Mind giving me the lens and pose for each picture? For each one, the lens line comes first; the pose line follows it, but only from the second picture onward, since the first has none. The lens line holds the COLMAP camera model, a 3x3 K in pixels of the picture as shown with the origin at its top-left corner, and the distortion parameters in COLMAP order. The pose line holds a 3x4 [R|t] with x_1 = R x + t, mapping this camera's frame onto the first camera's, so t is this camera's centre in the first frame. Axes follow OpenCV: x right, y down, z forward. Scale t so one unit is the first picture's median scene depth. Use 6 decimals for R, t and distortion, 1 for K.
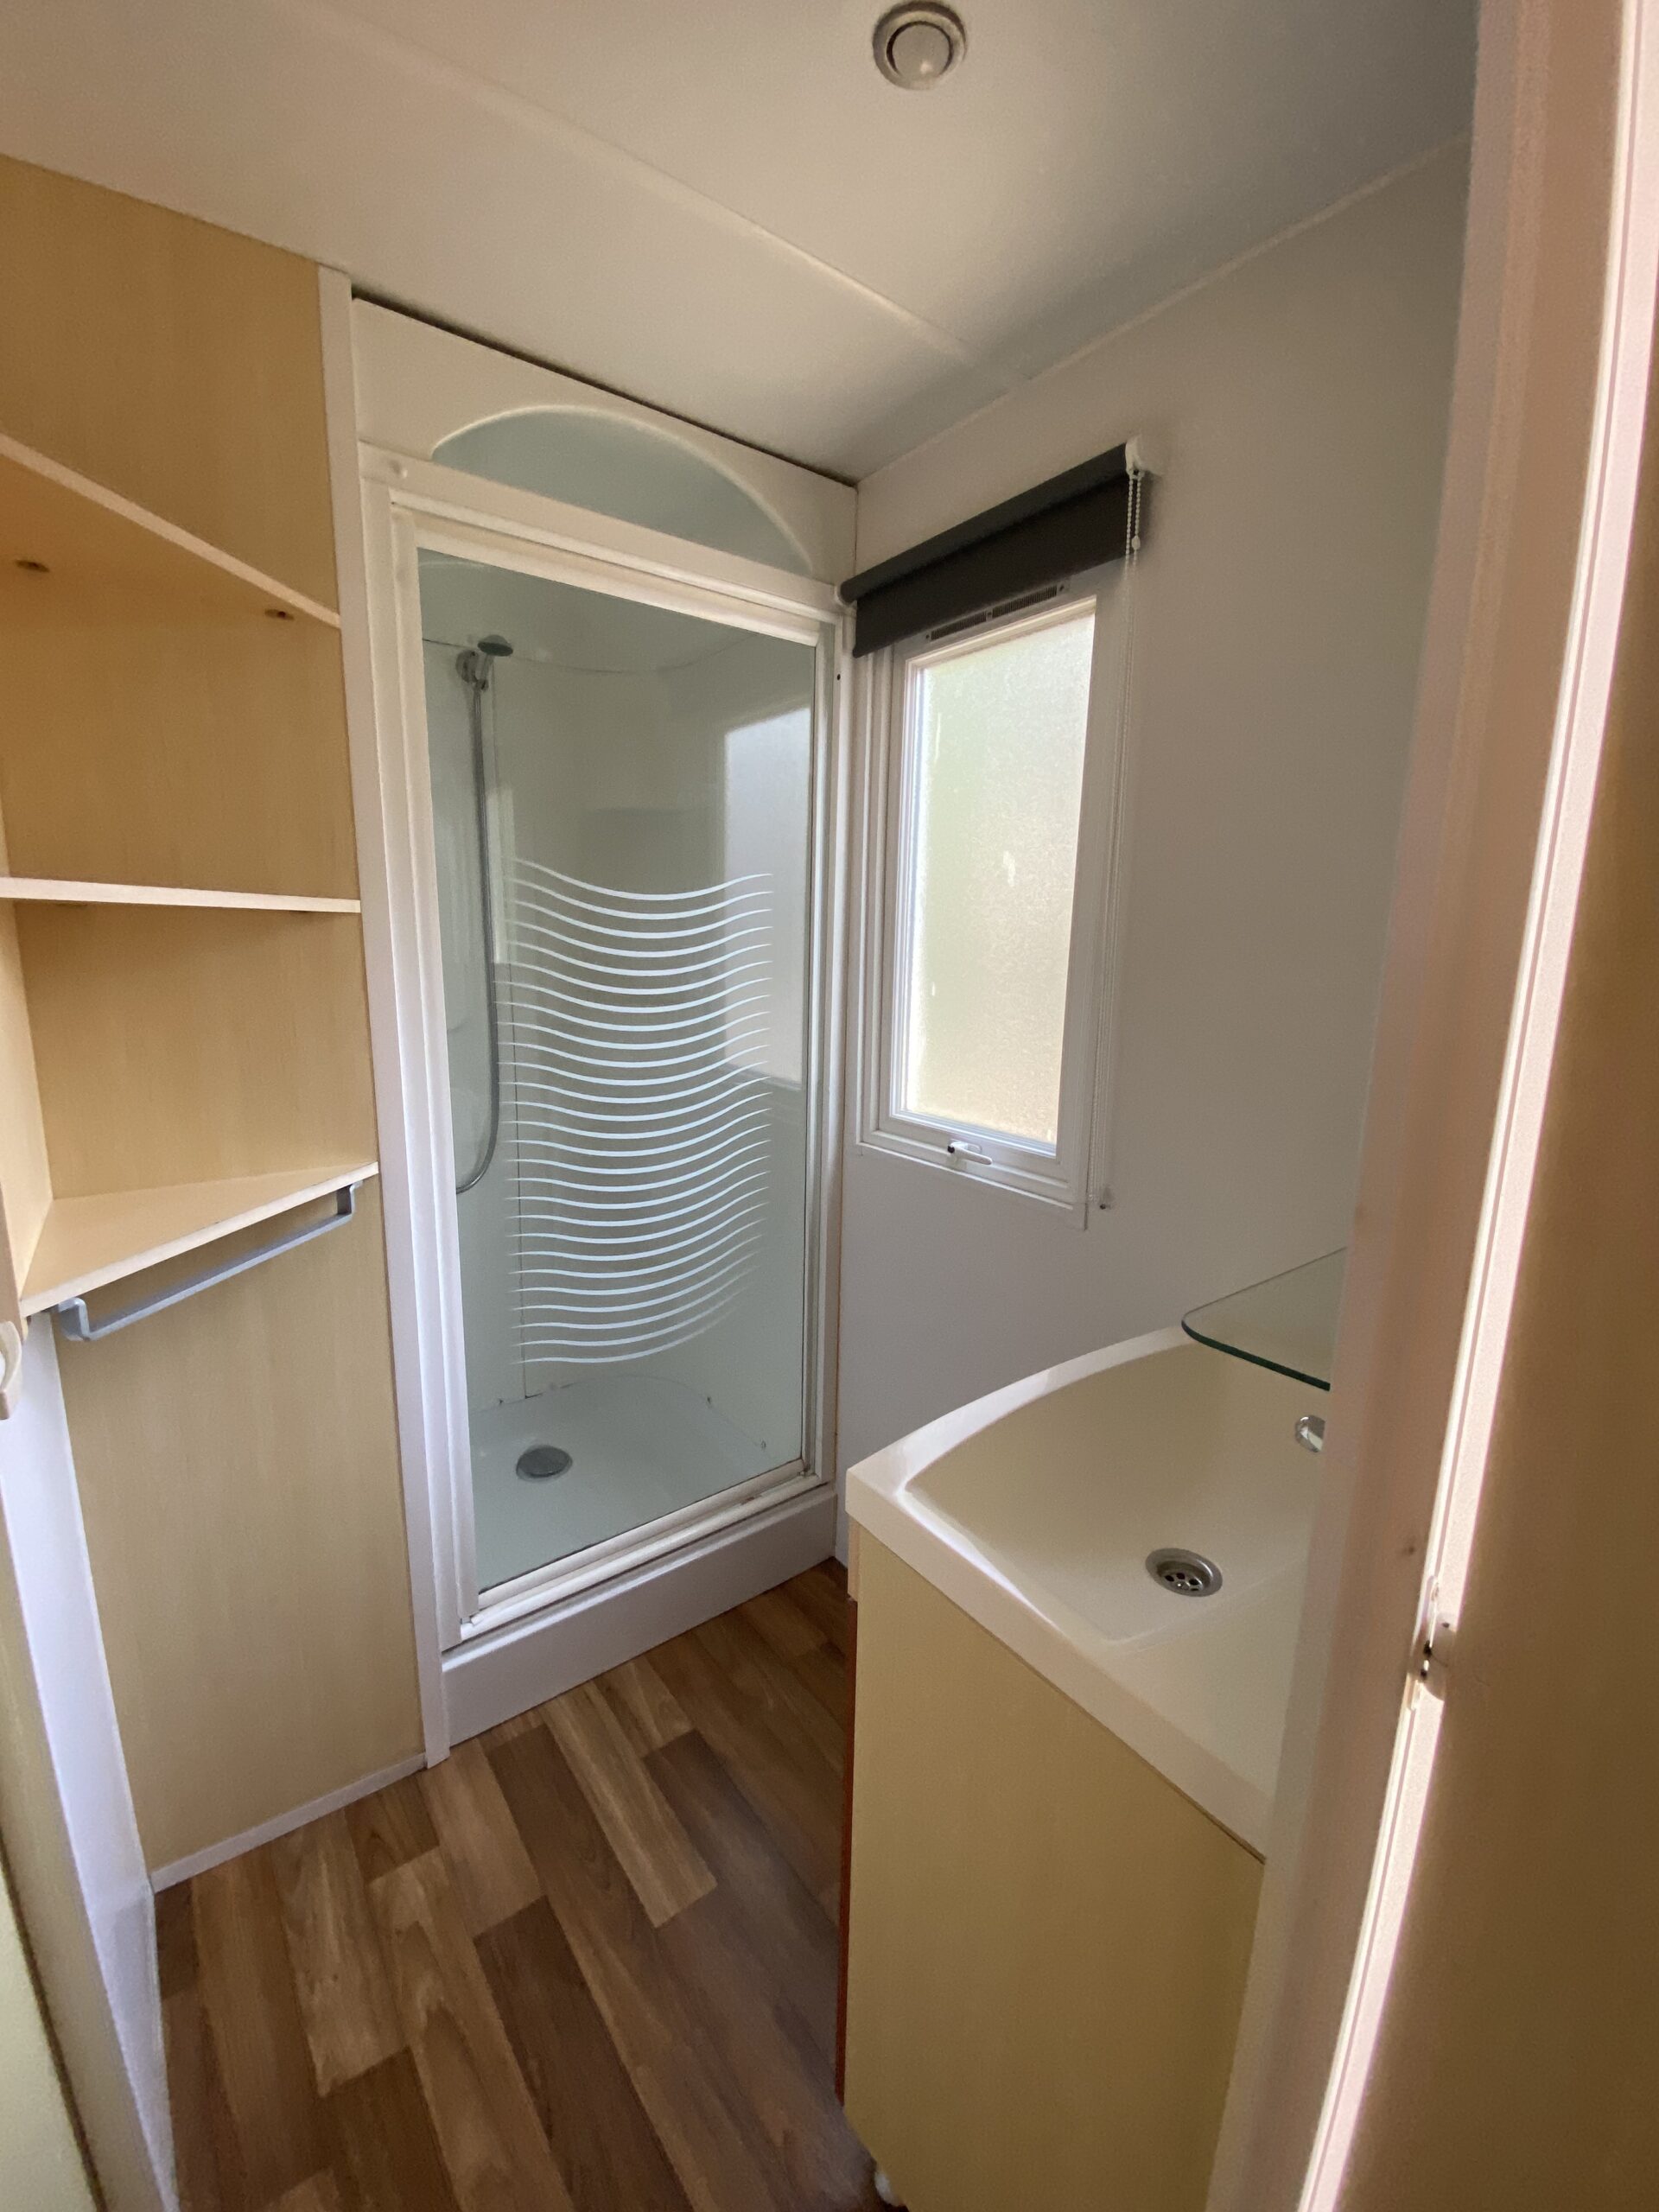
lens RADIAL K [[894.9, 0, 829.5], [0, 894.9, 1106.0], [0, 0, 1]] dist [0.001112, -0.011061]
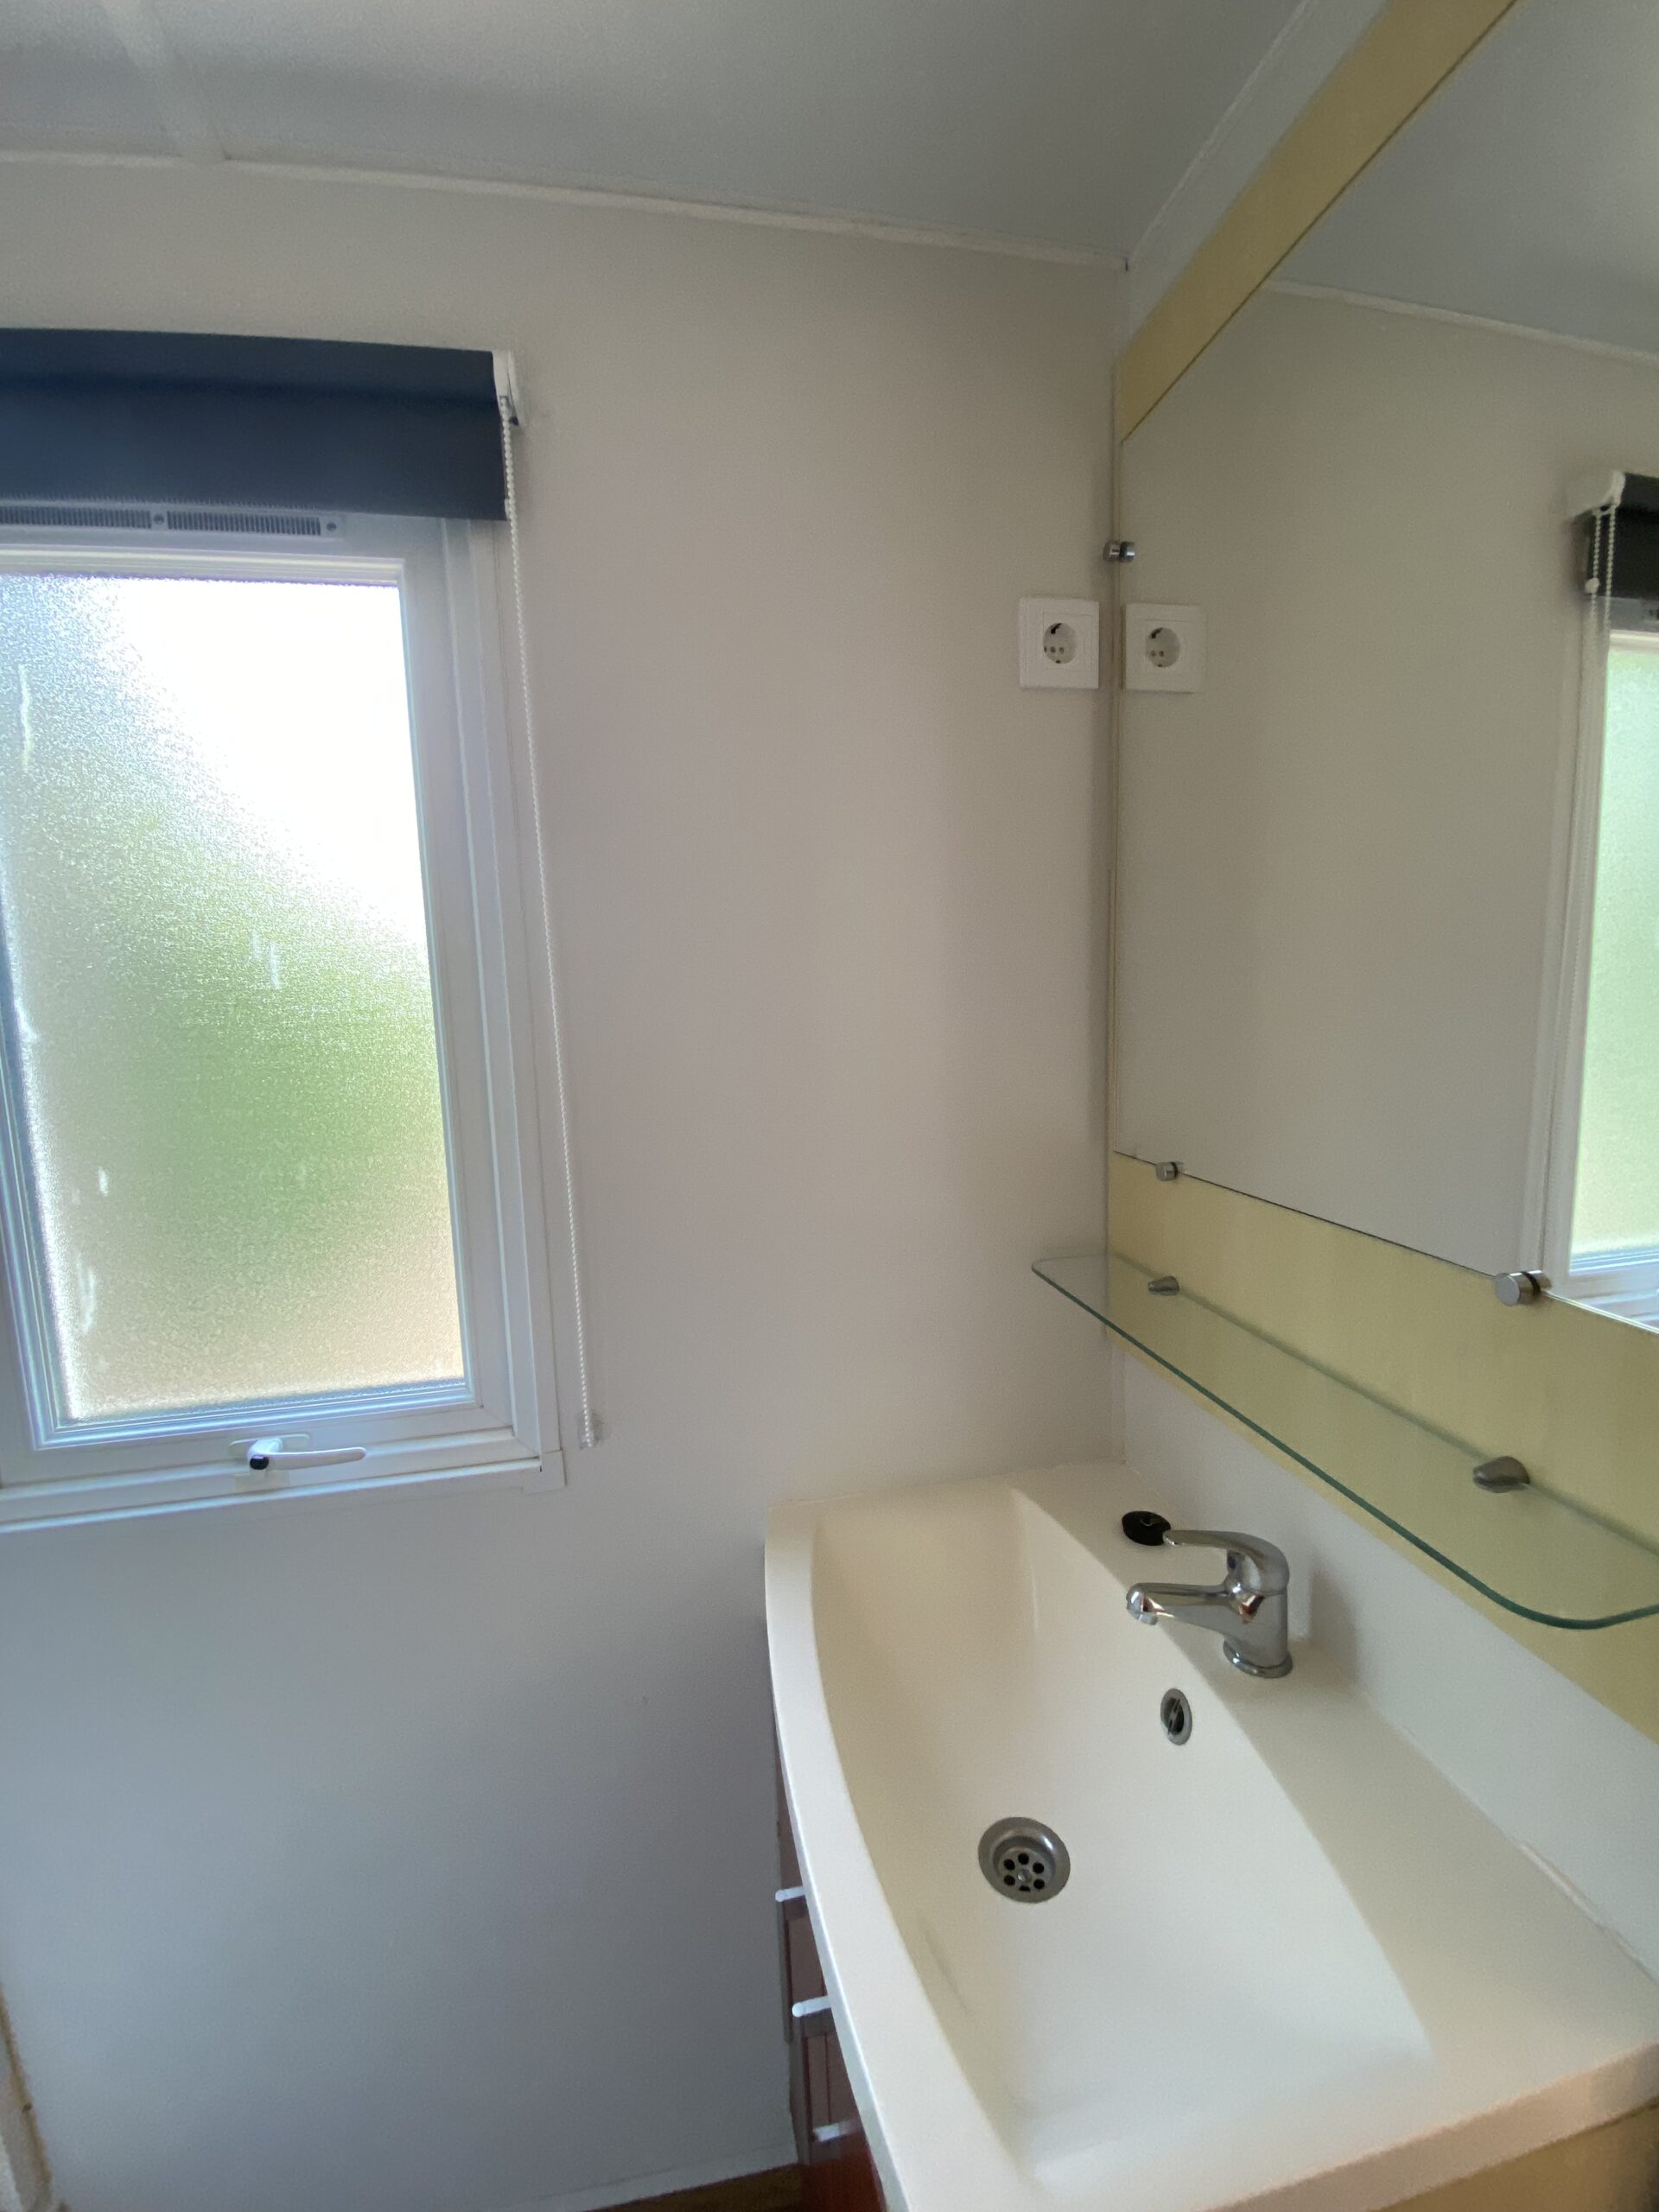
lens RADIAL K [[901.8, 0, 831.2], [0, 901.8, 1094.2], [0, 0, 1]] dist [0.029507, -0.023465]
pose [[0.439912, -0.145099, 0.886241, -0.200572], [0.205026, 0.977025, 0.058192, -0.154558], [-0.874324, 0.156103, 0.459554, 0.454090]]
